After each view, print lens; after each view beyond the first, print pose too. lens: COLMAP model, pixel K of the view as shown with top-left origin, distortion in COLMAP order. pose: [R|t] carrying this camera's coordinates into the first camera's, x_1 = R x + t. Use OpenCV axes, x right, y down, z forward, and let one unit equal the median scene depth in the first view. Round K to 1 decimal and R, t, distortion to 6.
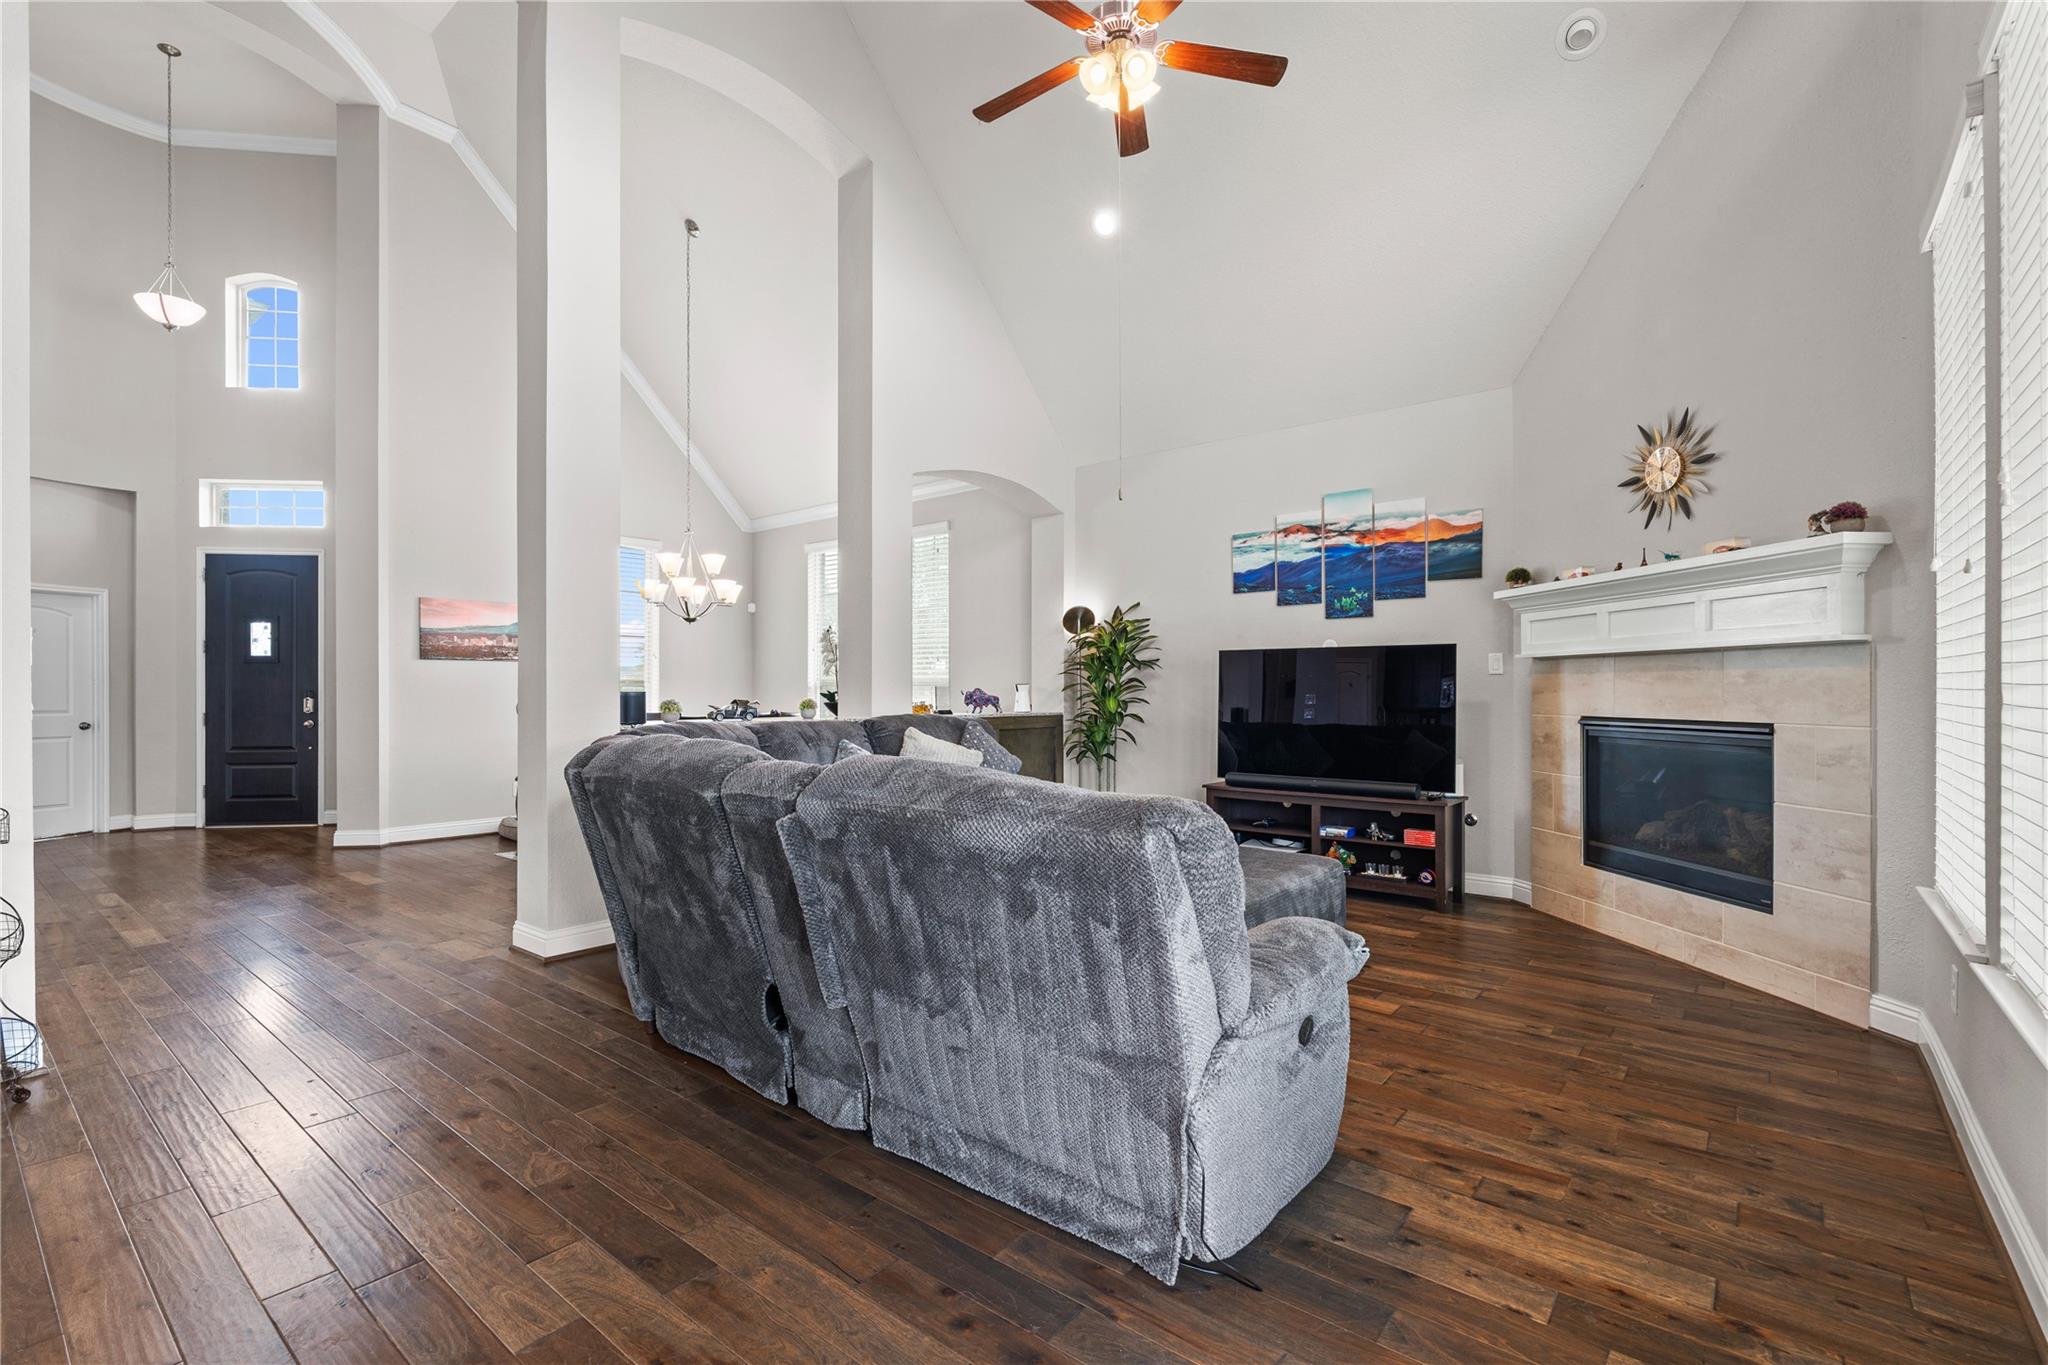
lens RADIAL K [[923.5, 0, 1026.1], [0, 923.5, 680.2], [0, 0, 1]] dist [-0.004400, -0.000101]
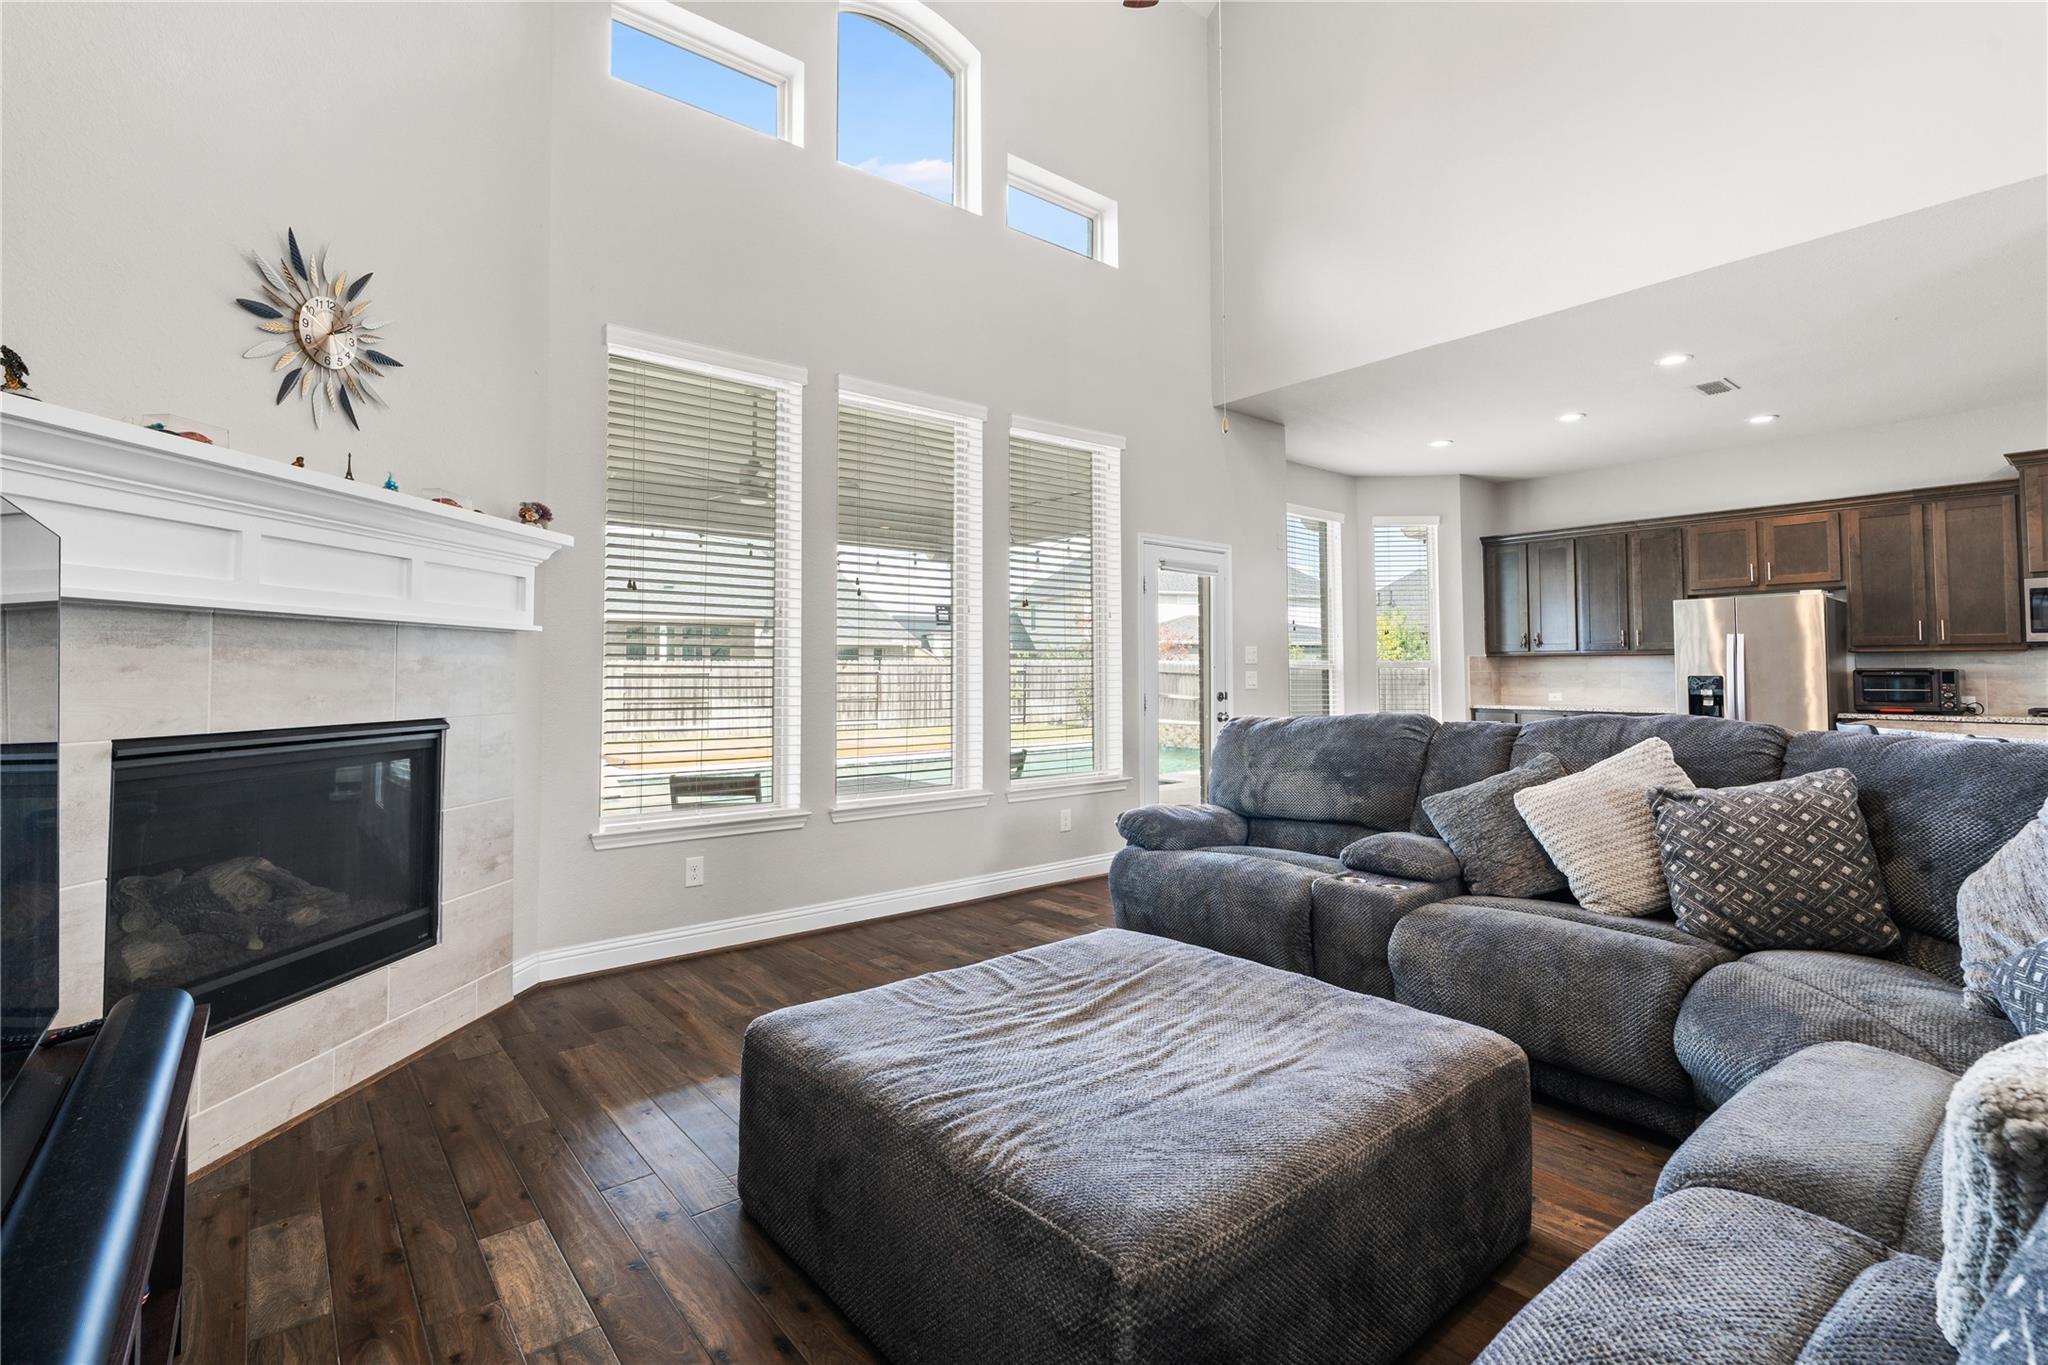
lens RADIAL K [[930.5, 0, 1025.0], [0, 930.5, 635.6], [0, 0, 1]] dist [-0.003920, -0.000415]
pose [[-0.978200, 0.011637, 0.207337, 0.101934], [0.001627, 0.998827, -0.048388, 0.013513], [-0.207657, -0.046996, -0.977072, 1.737155]]
